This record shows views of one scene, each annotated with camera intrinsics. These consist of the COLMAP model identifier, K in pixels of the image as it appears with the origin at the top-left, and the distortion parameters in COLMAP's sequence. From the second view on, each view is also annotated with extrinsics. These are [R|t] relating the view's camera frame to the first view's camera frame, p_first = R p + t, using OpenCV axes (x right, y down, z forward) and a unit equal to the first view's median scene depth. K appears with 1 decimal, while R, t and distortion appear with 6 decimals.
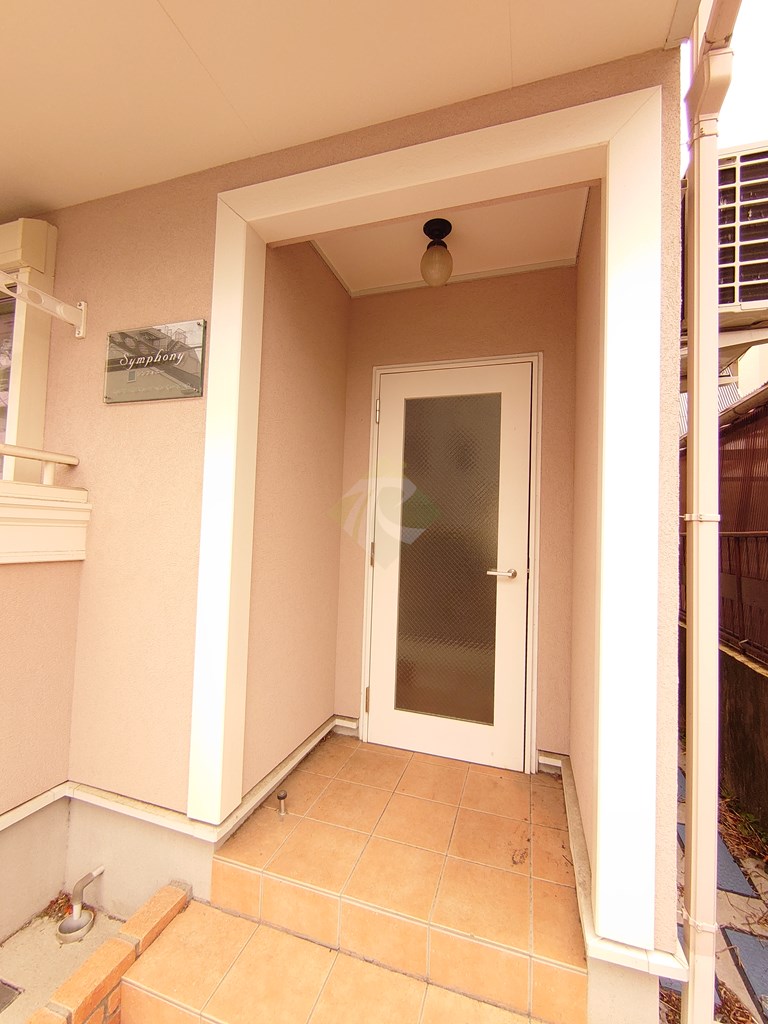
lens RADIAL K [[433.0, 0, 392.2], [0, 433.0, 519.4], [0, 0, 1]] dist [-0.000777, 0.000300]
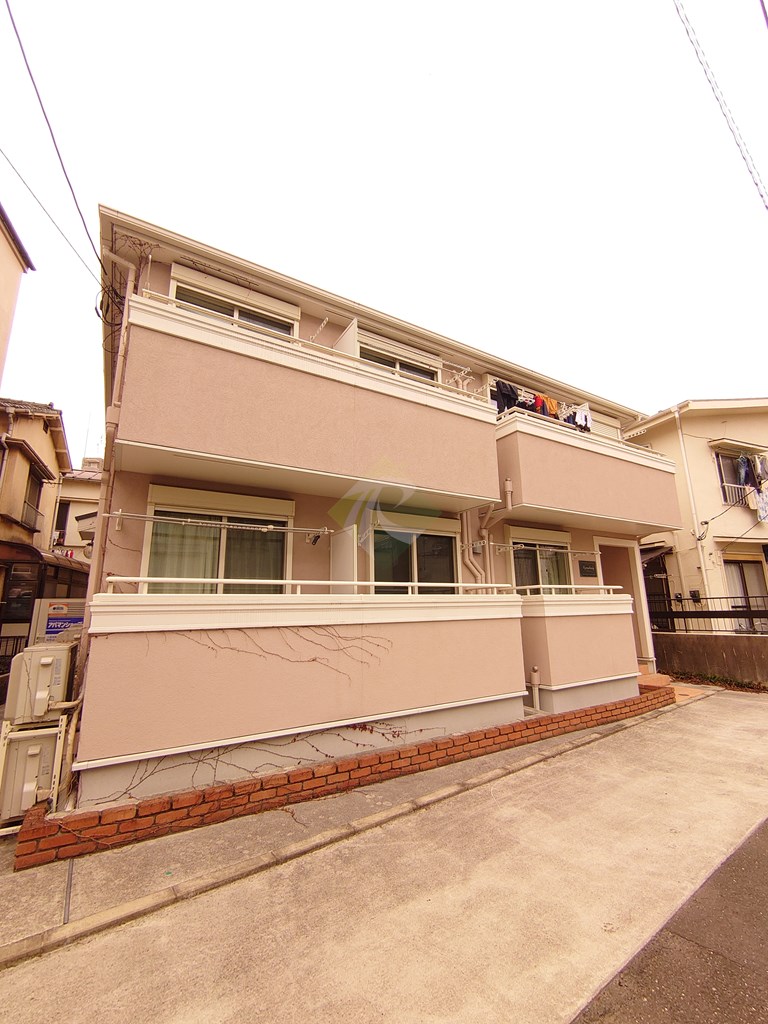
lens RADIAL K [[430.3, 0, 384.0], [0, 430.3, 512.0], [0, 0, 1]] dist [-0.001236, -0.000315]
pose [[0.667367, 0.109793, 0.736592, -5.273079], [0.013312, 0.987156, -0.159201, -0.244548], [-0.744610, 0.116051, 0.657334, -0.471743]]
